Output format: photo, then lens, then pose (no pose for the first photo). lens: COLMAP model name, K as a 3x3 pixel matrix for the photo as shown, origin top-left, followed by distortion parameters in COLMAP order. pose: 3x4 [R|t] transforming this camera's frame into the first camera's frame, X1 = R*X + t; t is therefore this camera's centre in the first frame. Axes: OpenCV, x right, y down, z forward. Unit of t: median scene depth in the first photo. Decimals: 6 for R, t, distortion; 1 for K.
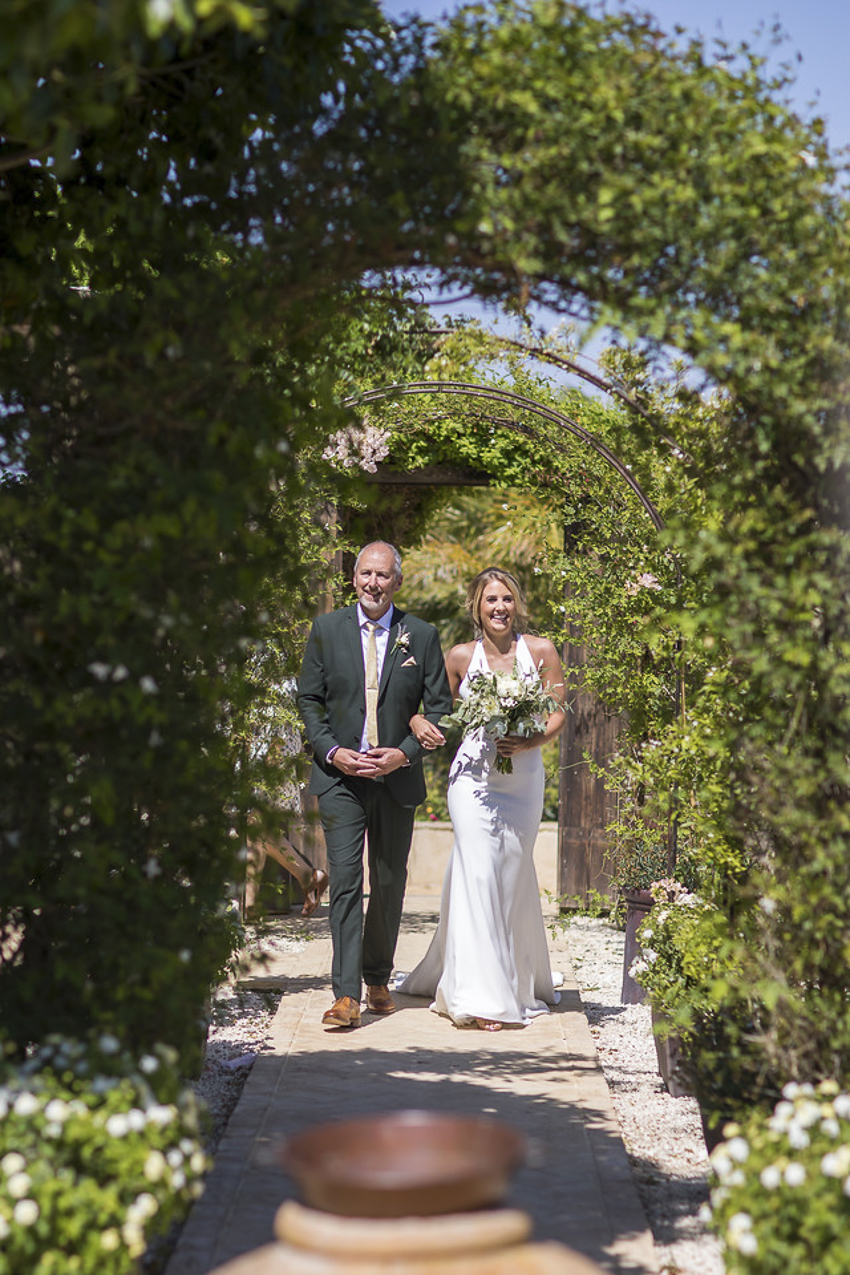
lens RADIAL K [[4016.5, 0, 427.8], [0, 4016.5, 638.5], [0, 0, 1]] dist [-0.219987, 0.000000]
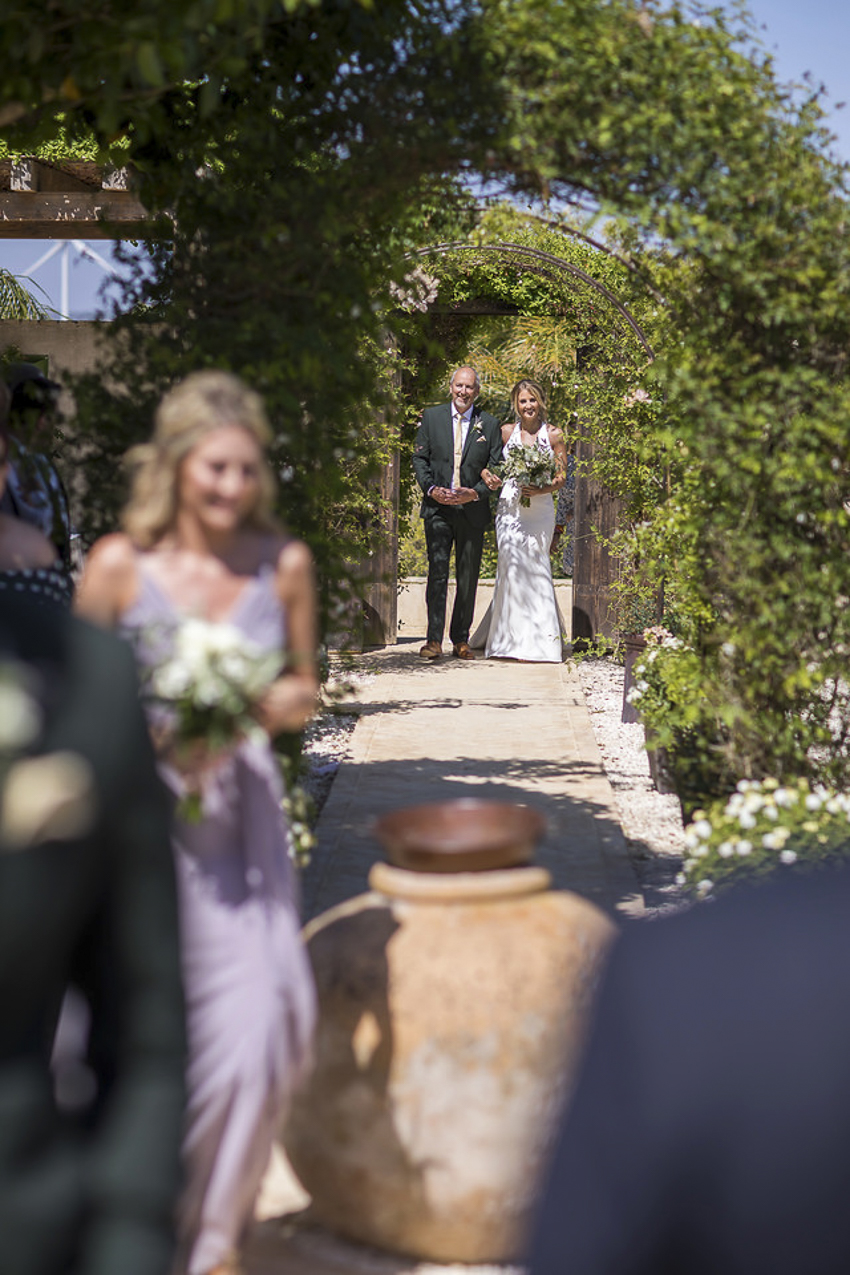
lens RADIAL K [[4016.5, 0, 423.1], [0, 4016.5, 637.0], [0, 0, 1]] dist [-0.219987, 0.000000]
pose [[0.999973, -0.003094, -0.006677, -0.008031], [0.003541, 0.997676, 0.068044, -0.029164], [0.006451, -0.068066, 0.997660, -0.340531]]
